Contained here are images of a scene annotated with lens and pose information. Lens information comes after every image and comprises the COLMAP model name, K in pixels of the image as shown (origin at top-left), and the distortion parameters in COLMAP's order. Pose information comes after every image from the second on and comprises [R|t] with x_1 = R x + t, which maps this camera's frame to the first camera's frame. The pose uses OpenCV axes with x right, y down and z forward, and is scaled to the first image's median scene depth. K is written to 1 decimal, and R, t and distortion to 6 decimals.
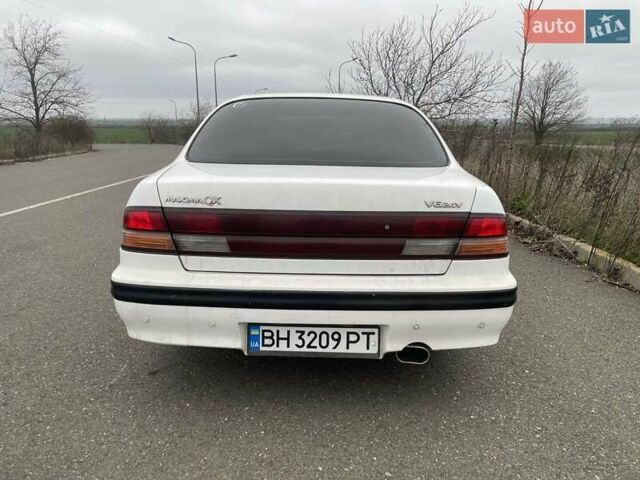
lens RADIAL K [[517.4, 0, 320.0], [0, 517.4, 240.0], [0, 0, 1]] dist [0.062835, -0.005820]
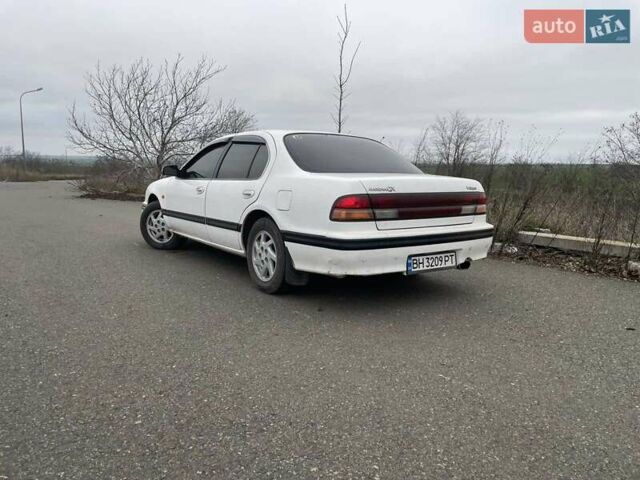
lens RADIAL K [[517.4, 0, 320.0], [0, 517.4, 240.0], [0, 0, 1]] dist [0.062835, -0.005820]
pose [[0.804319, -0.081974, 0.588516, -1.439329], [0.123463, 0.991878, -0.030579, 0.121079], [-0.581230, 0.097255, 0.807907, -0.288280]]
